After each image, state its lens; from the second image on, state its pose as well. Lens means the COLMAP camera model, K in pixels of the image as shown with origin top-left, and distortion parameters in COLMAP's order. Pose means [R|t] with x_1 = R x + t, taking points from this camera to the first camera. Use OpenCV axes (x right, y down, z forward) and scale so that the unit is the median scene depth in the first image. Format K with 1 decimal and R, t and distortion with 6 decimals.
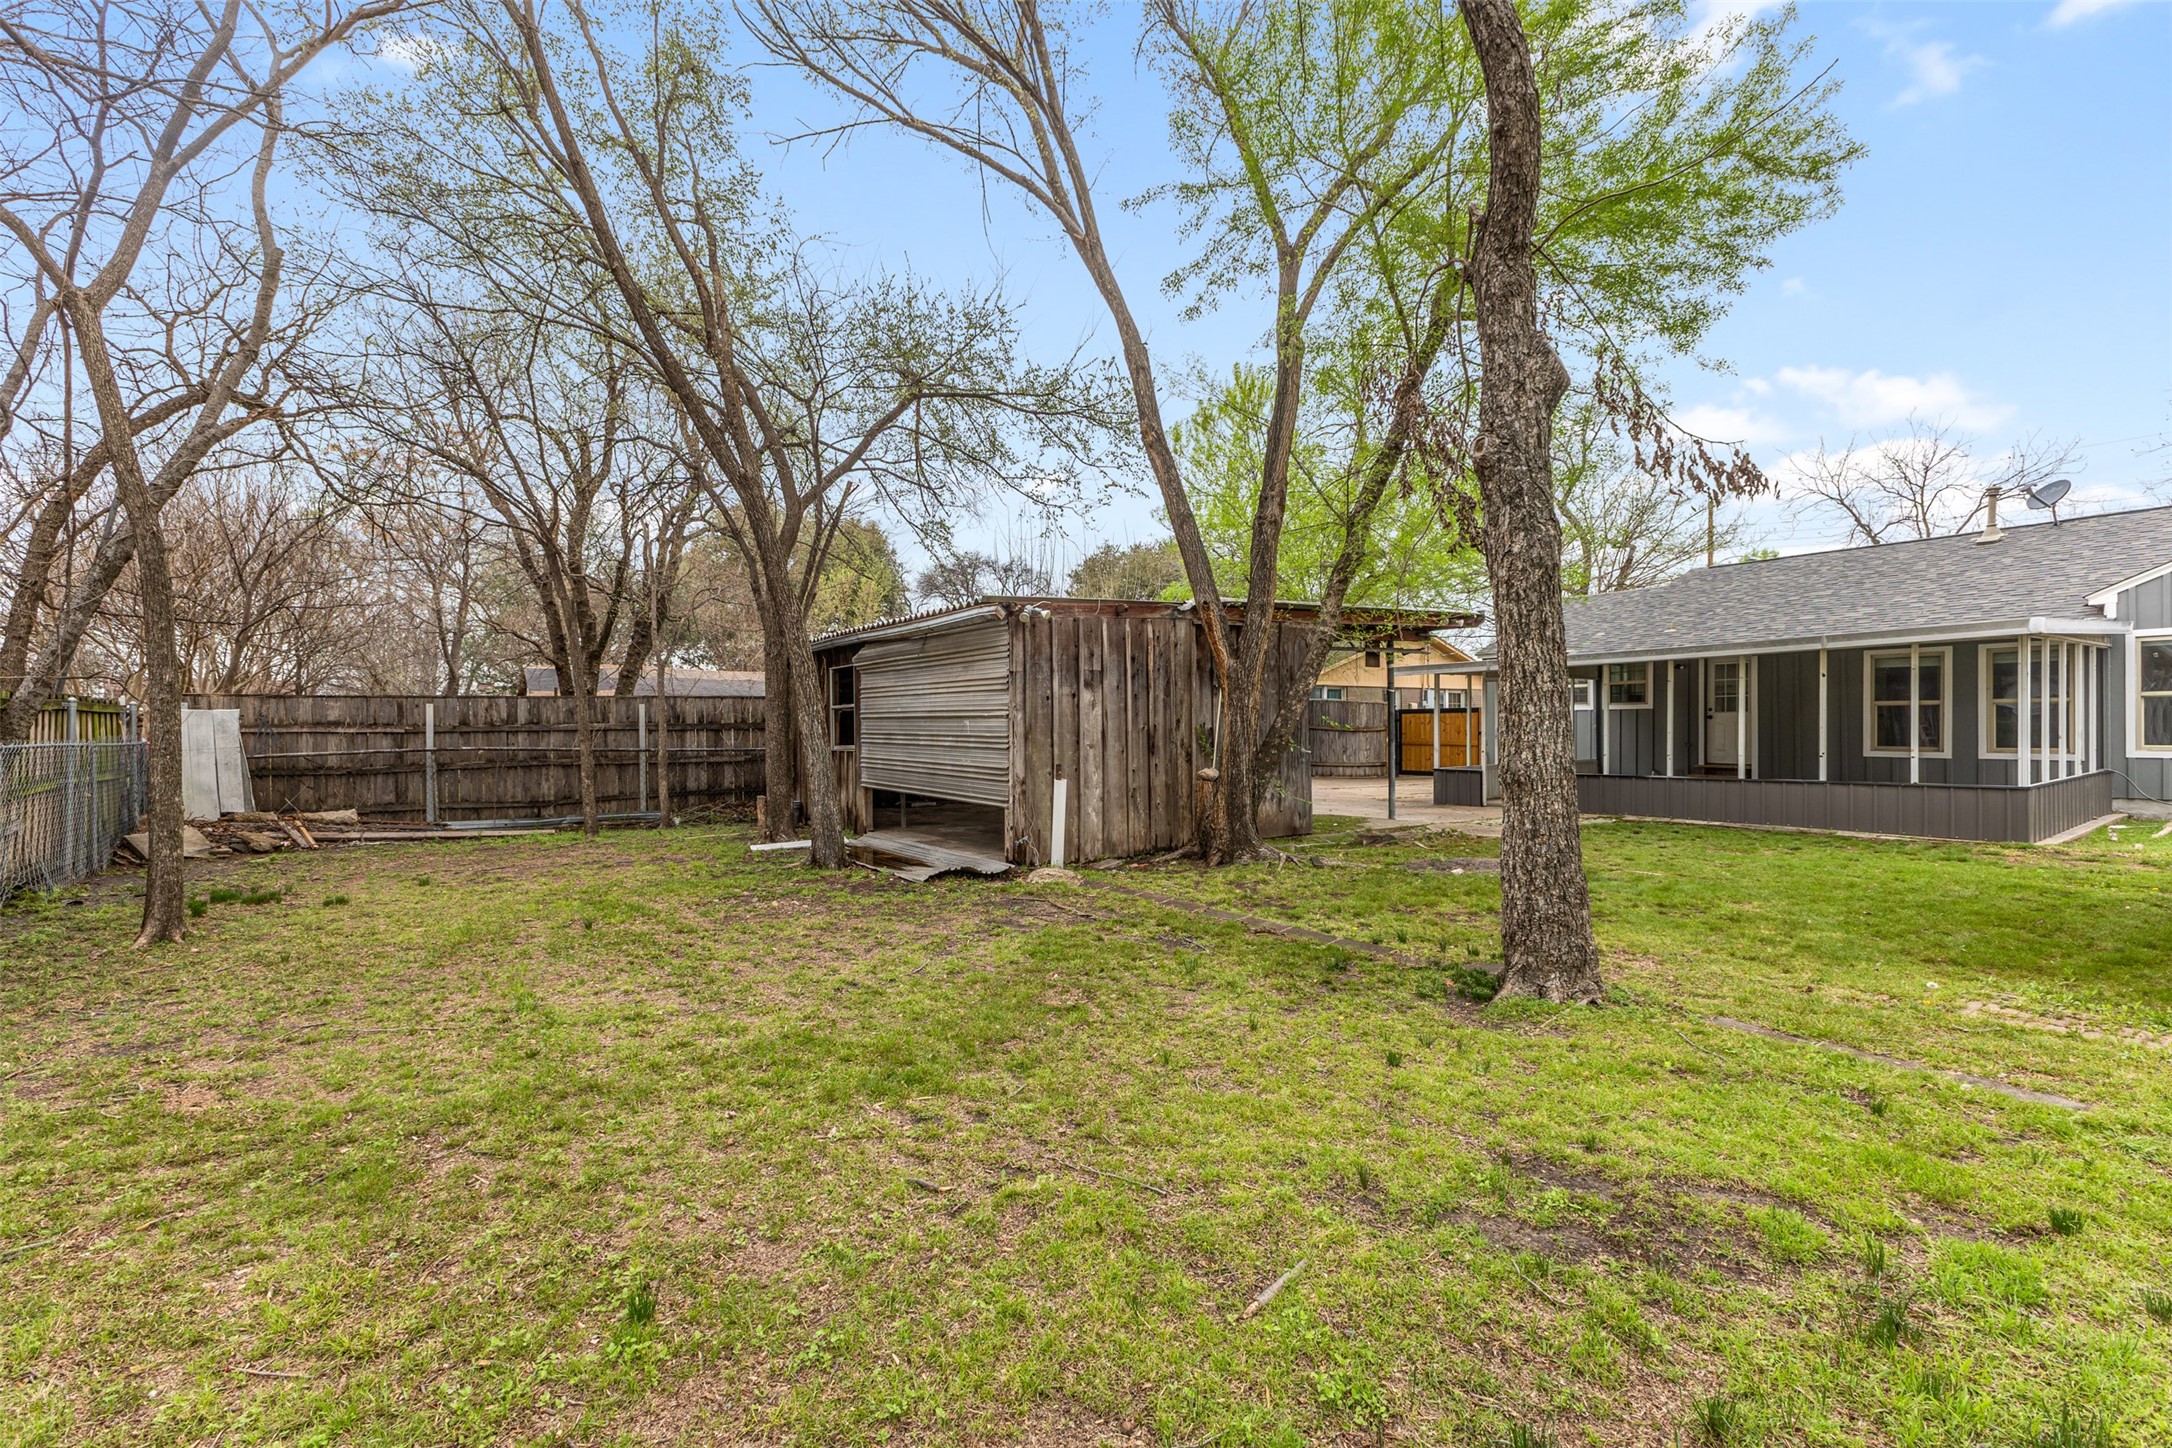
lens RADIAL K [[925.2, 0, 1086.0], [0, 925.2, 724.0], [0, 0, 1]] dist [0.001387, 0.000290]
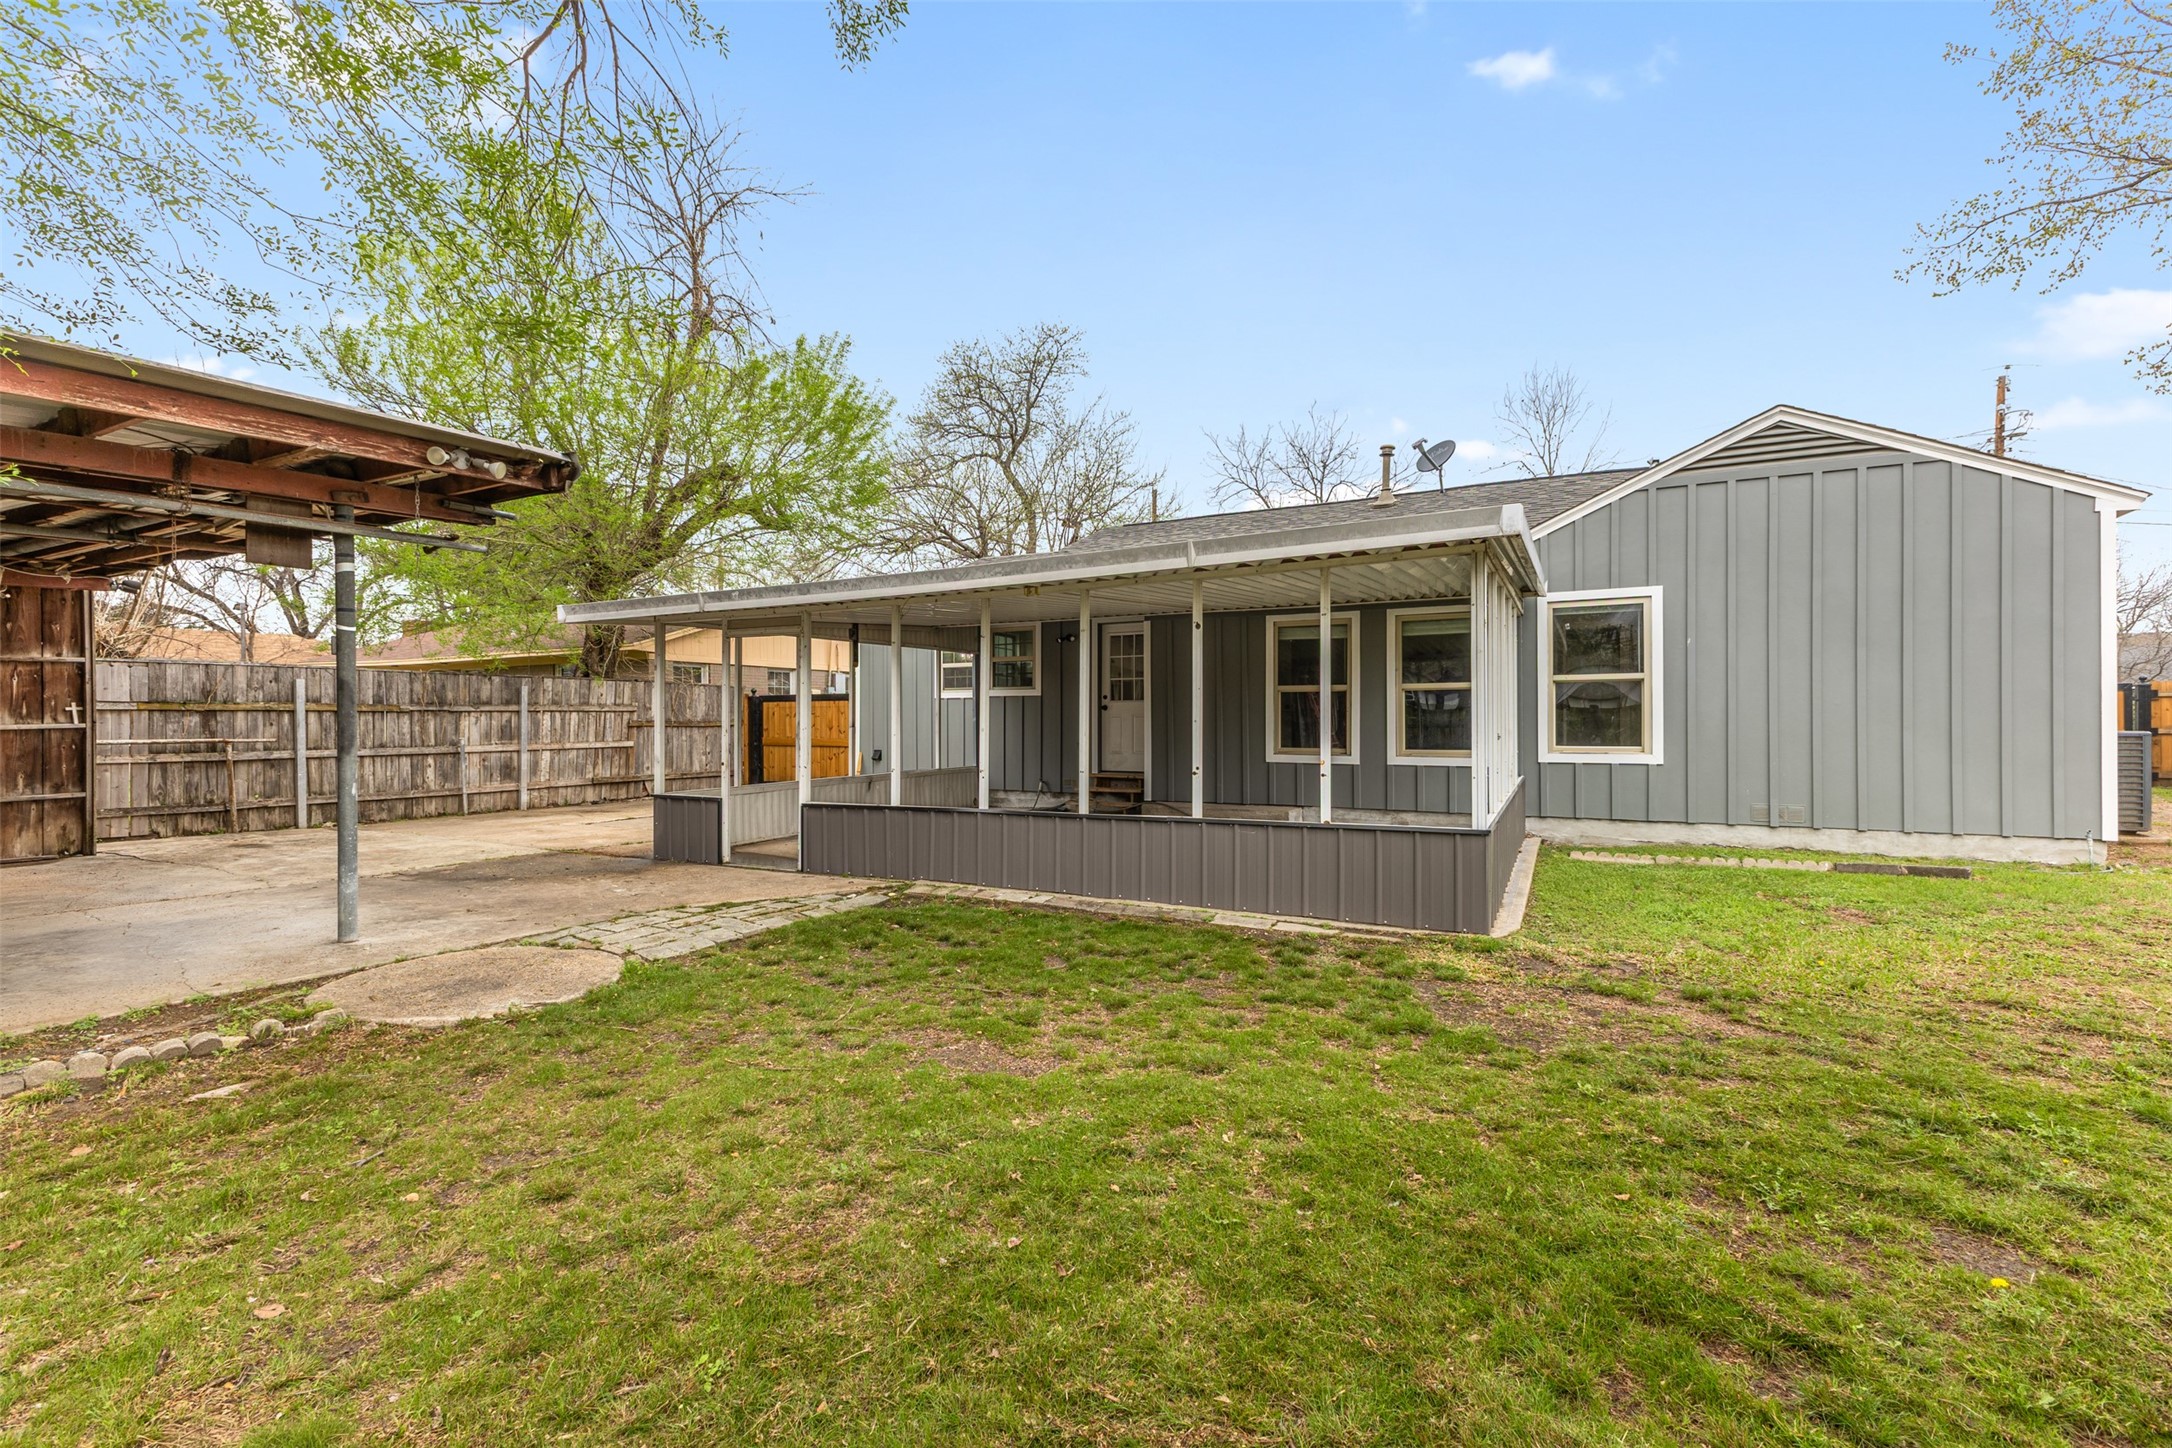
lens RADIAL K [[938.0, 0, 1091.4], [0, 938.0, 720.2], [0, 0, 1]] dist [0.000391, 0.000278]
pose [[0.876948, 0.007226, 0.480531, 0.336021], [-0.006808, 0.999973, -0.002612, 0.004749], [-0.480537, -0.000981, 0.876974, 0.387238]]
